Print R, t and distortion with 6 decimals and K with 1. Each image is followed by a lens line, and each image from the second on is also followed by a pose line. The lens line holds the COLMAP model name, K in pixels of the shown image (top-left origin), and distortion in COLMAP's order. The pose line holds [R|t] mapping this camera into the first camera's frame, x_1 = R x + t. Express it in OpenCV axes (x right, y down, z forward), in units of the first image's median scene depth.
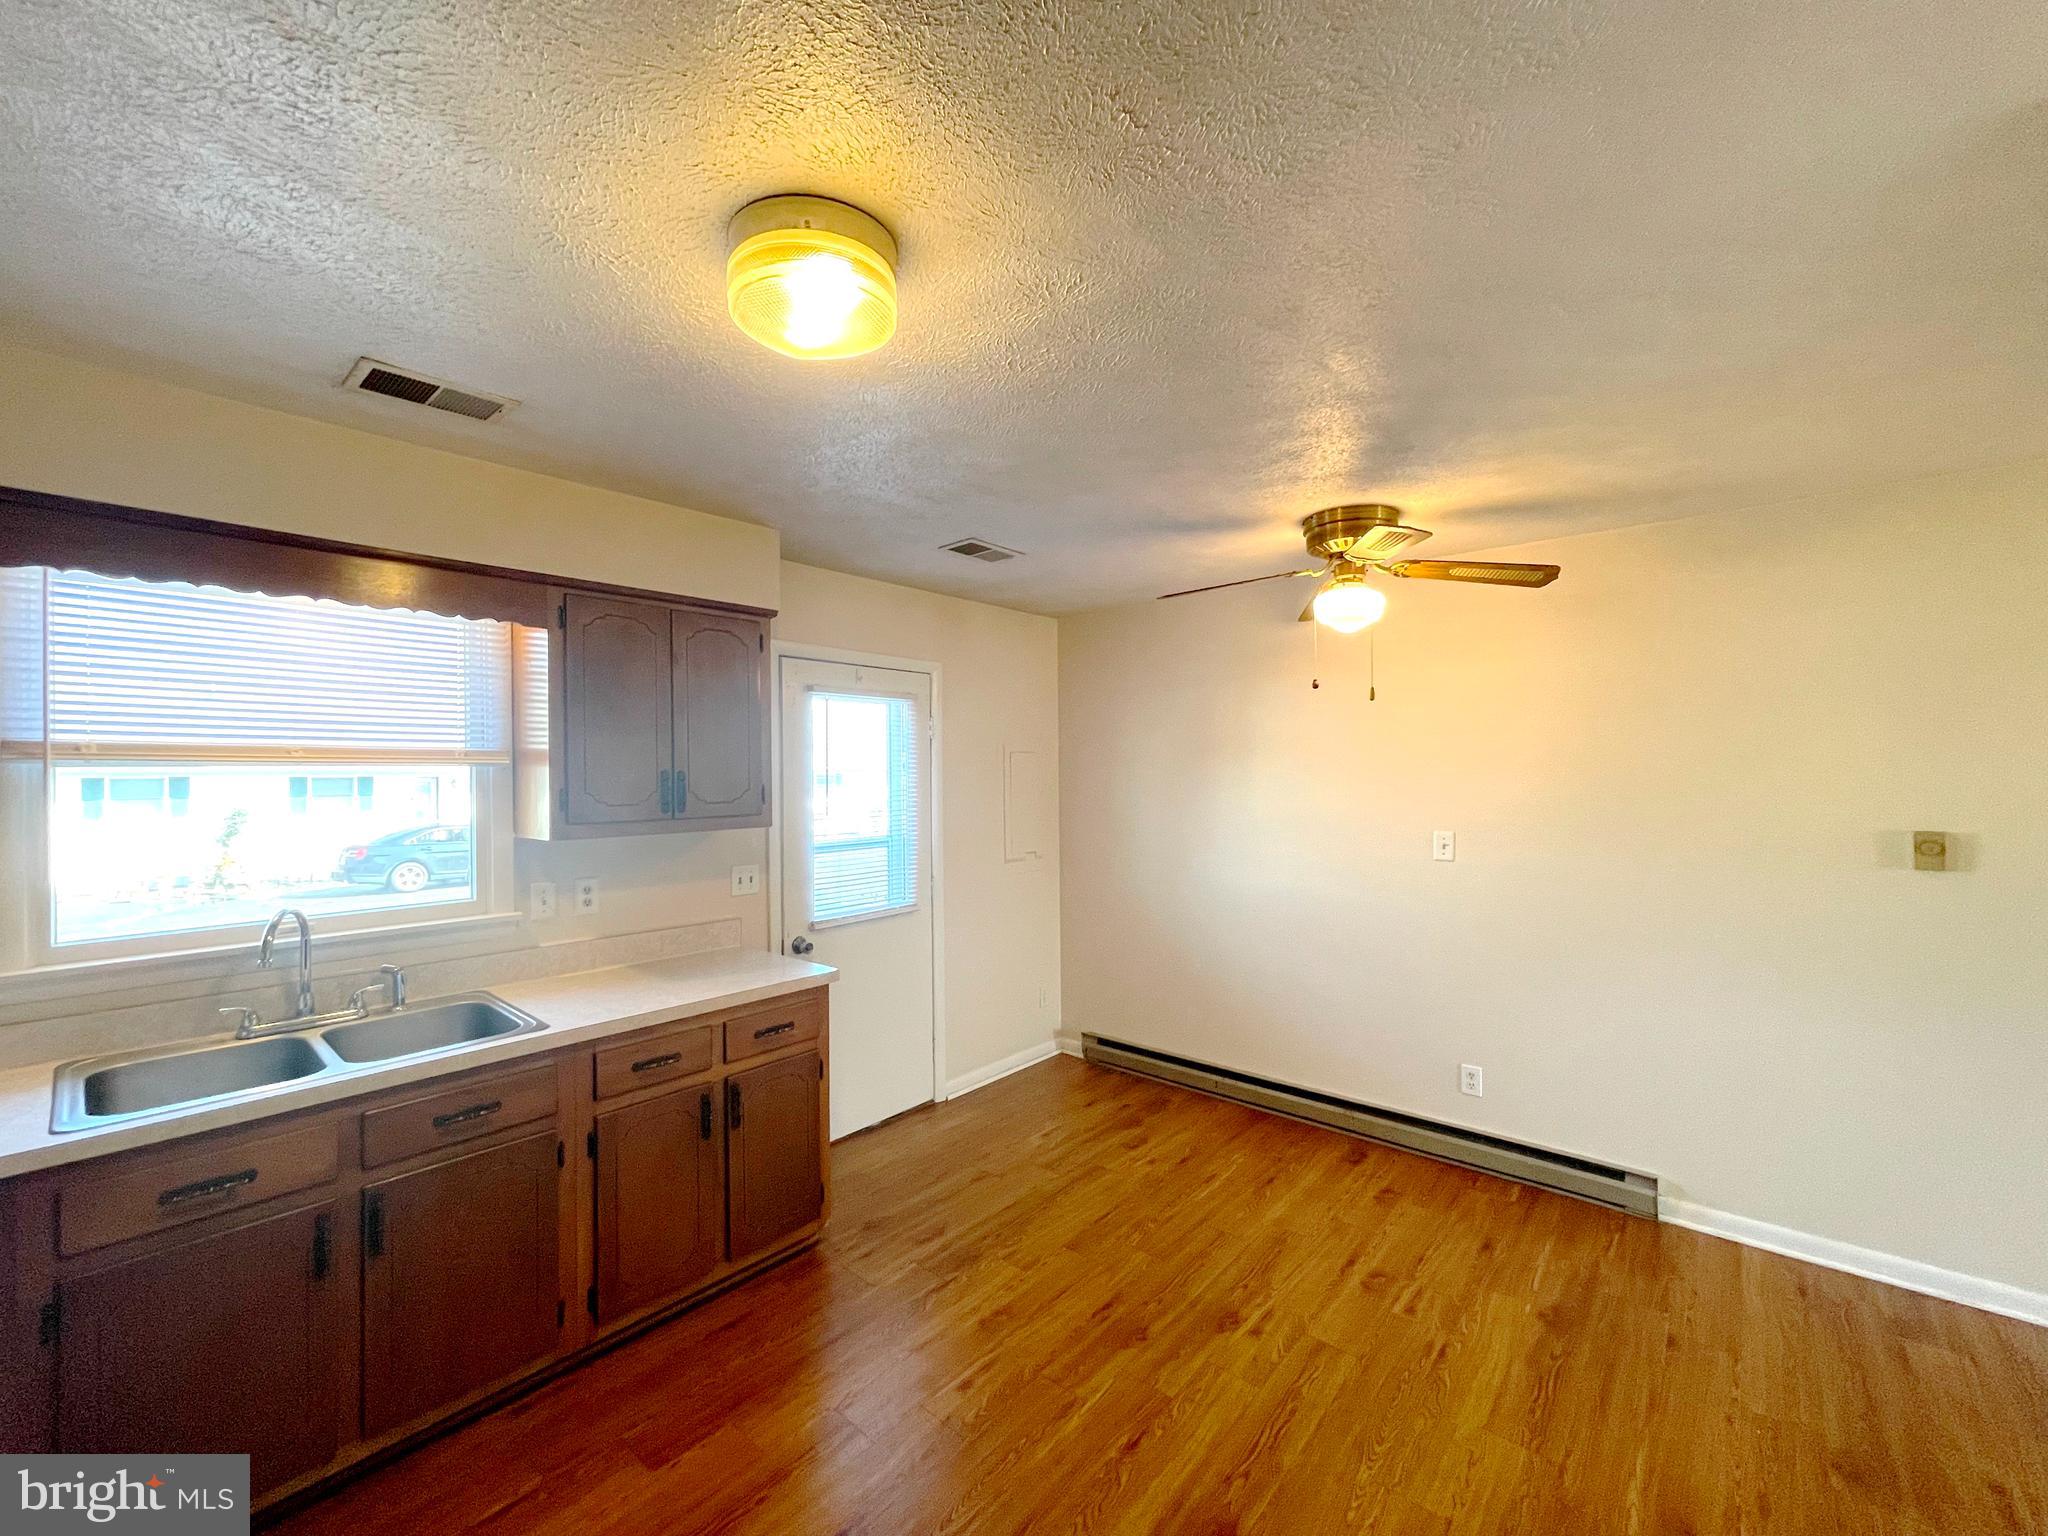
lens RADIAL K [[828.3, 0, 1013.6], [0, 828.3, 769.1], [0, 0, 1]] dist [-0.002852, 0.000046]
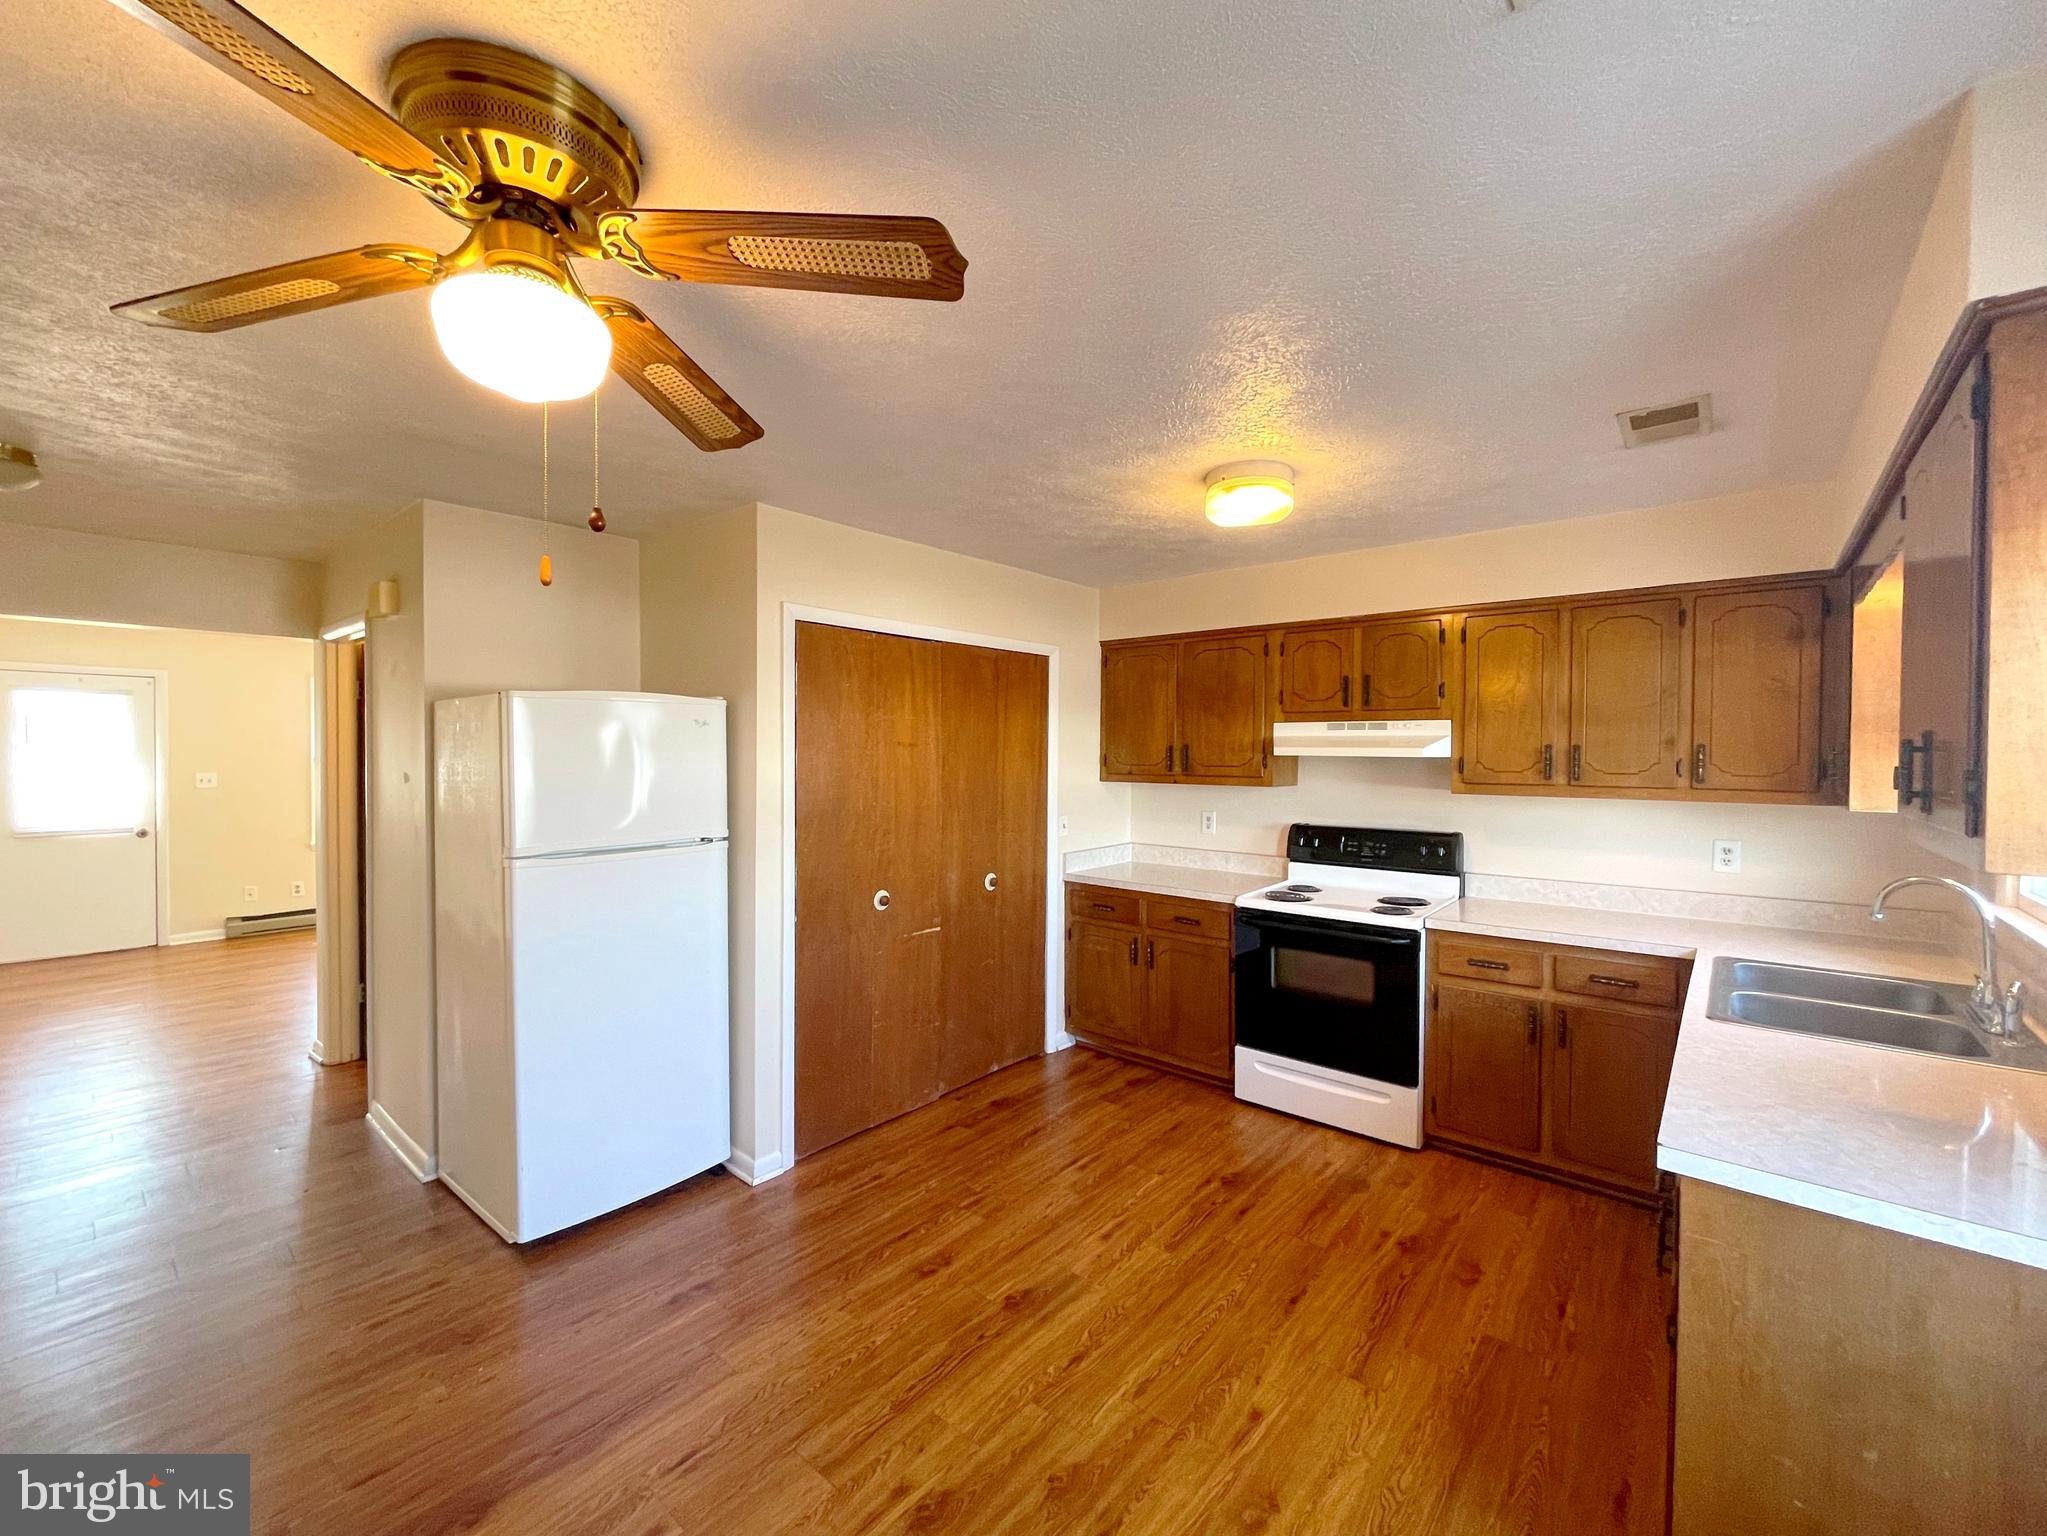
lens RADIAL K [[845.7, 0, 1031.1], [0, 845.7, 766.7], [0, 0, 1]] dist [-0.001385, 0.000095]
pose [[-0.999452, 0.005443, -0.032643, 0.200742], [0.005114, 0.999935, 0.010162, 0.020544], [0.032696, 0.009990, -0.999415, 1.790570]]
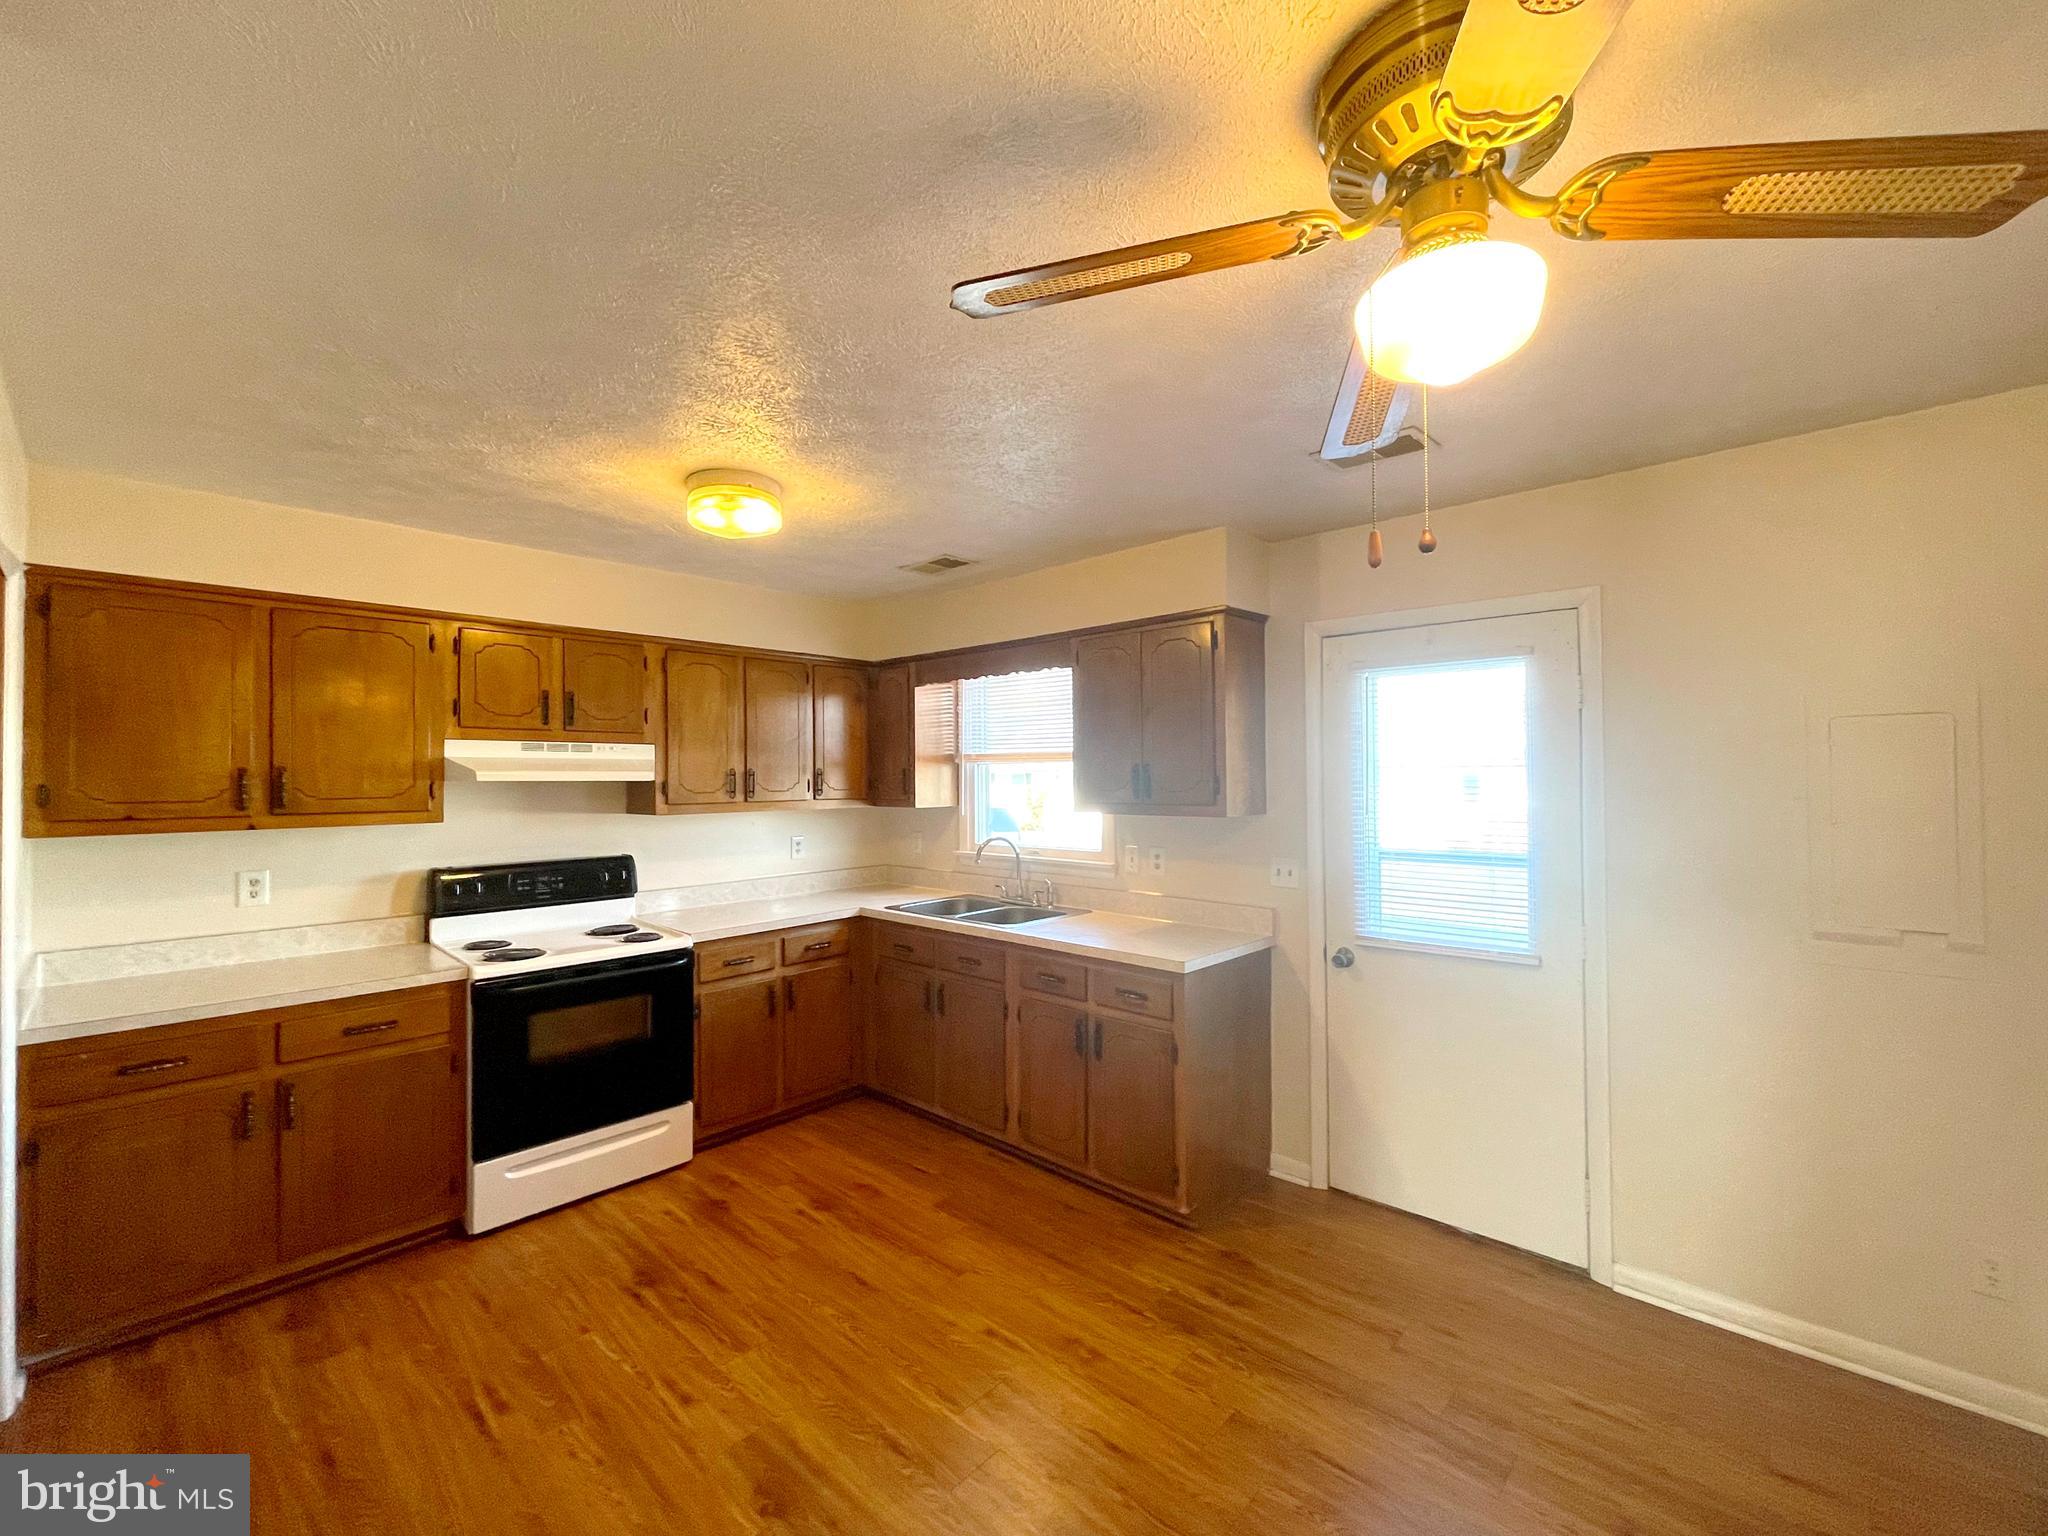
lens RADIAL K [[846.1, 0, 1031.6], [0, 846.1, 766.7], [0, 0, 1]] dist [-0.001385, 0.000095]
pose [[-0.019585, 0.000931, -0.999808, 0.980054], [0.011914, 0.999929, 0.000697, 0.003975], [0.999737, -0.011898, -0.019595, 1.014493]]
